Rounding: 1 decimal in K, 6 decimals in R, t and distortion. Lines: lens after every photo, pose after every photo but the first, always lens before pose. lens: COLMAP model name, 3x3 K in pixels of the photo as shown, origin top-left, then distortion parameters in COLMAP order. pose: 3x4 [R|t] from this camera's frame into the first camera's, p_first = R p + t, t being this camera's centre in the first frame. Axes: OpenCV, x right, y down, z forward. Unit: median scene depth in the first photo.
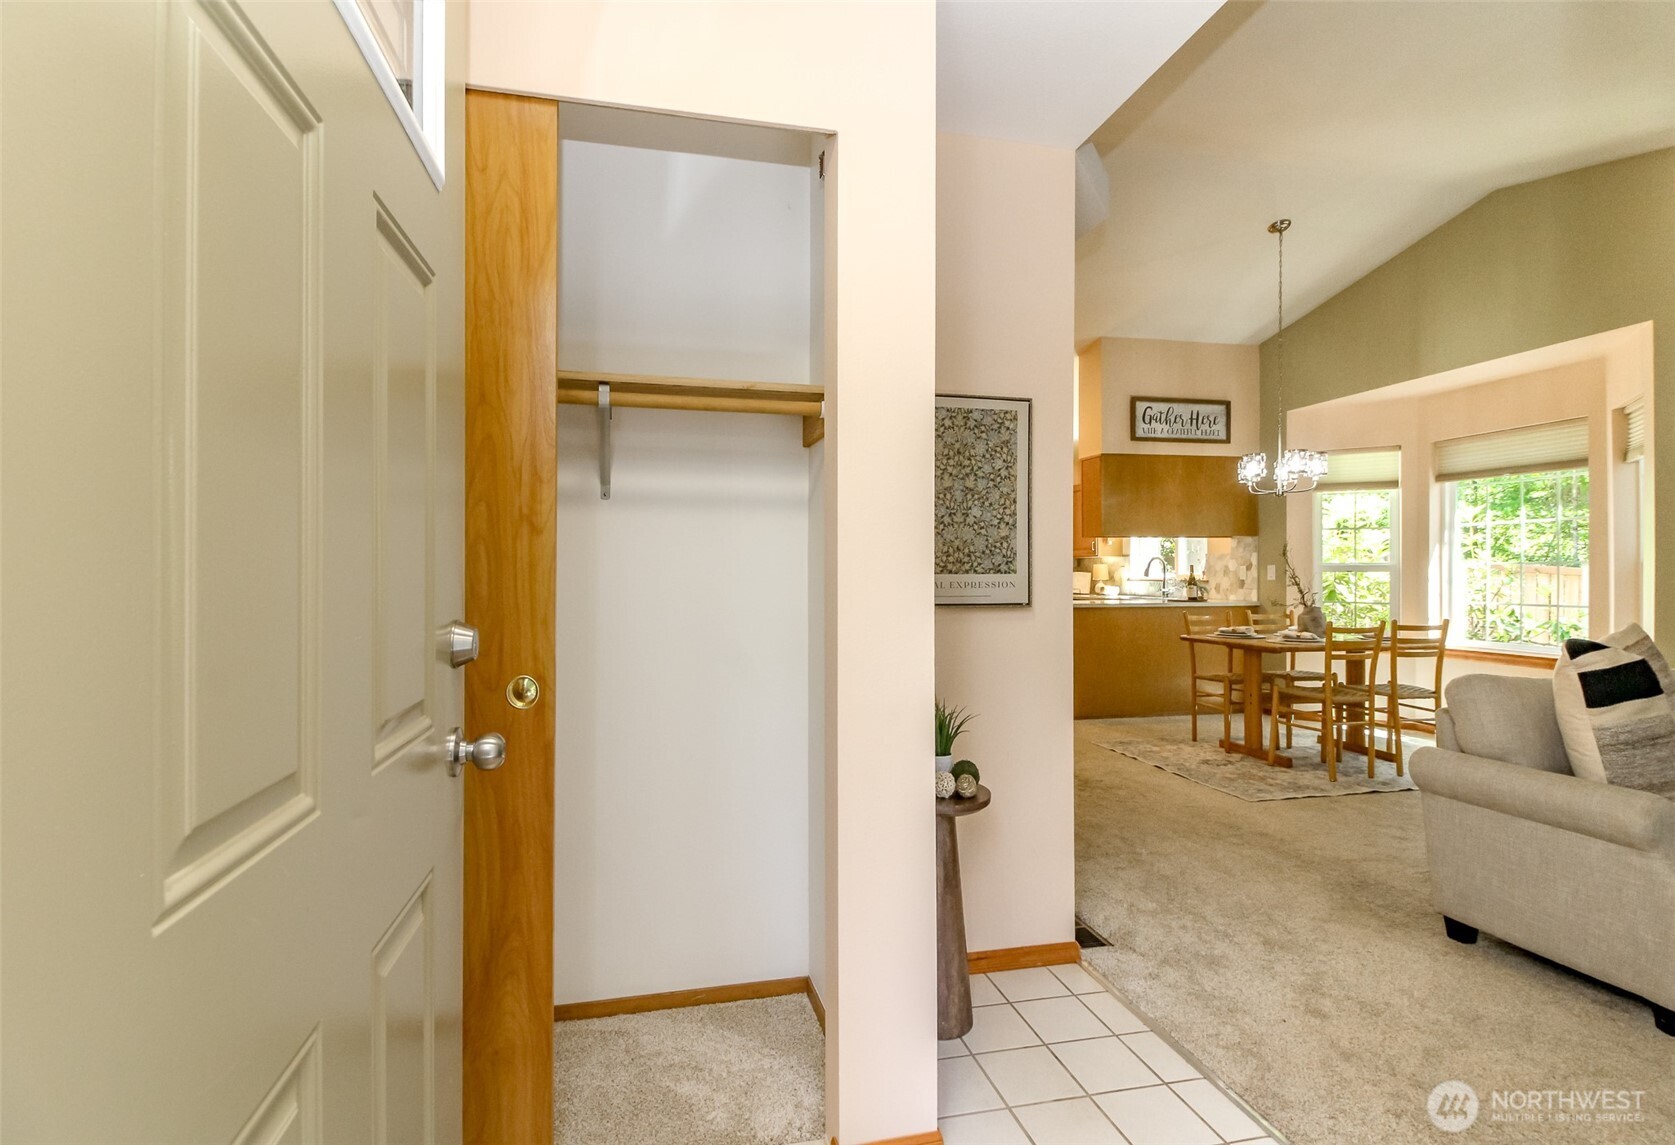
lens RADIAL K [[774.1, 0, 789.0], [0, 774.1, 572.3], [0, 0, 1]] dist [0.001986, -0.007863]
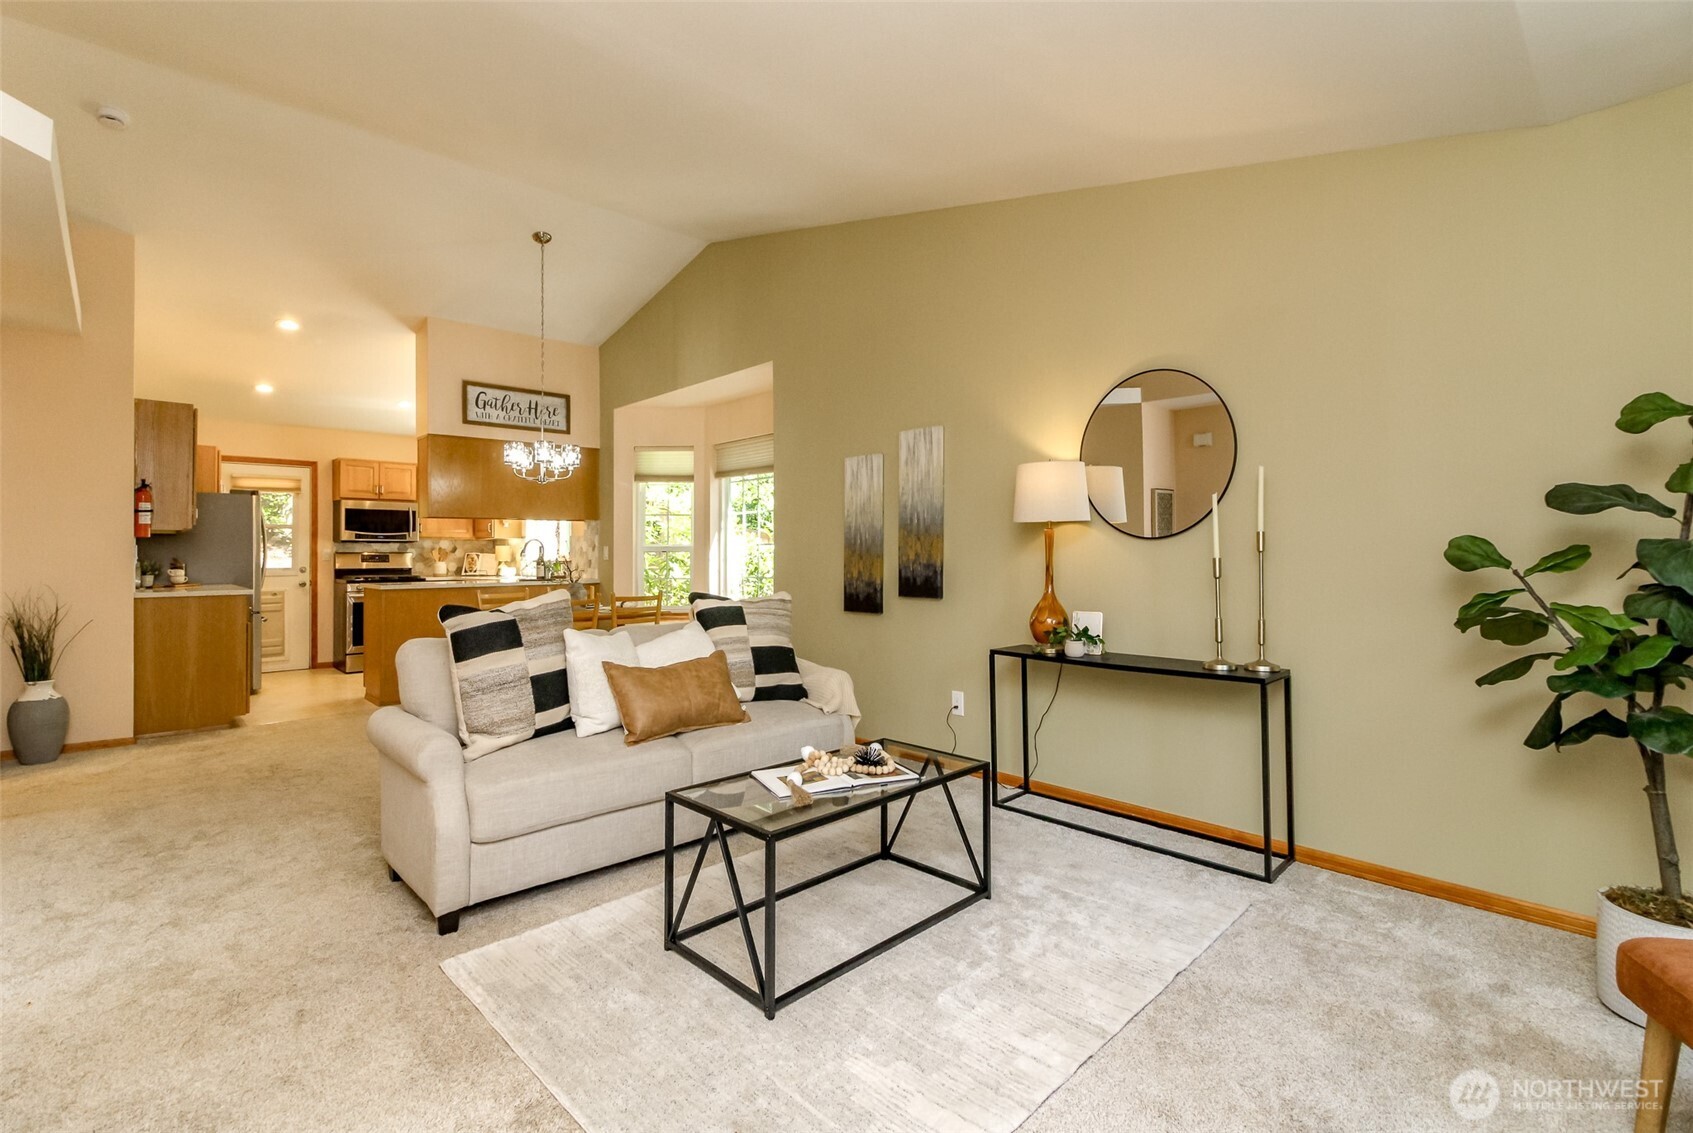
lens RADIAL K [[765.1, 0, 841.6], [0, 765.1, 550.5], [0, 0, 1]] dist [-0.005706, -0.000758]
pose [[0.840334, -0.000822, 0.542069, 0.312378], [0.004671, 0.999973, -0.005724, 0.004615], [-0.542049, 0.007342, 0.840315, -0.108684]]
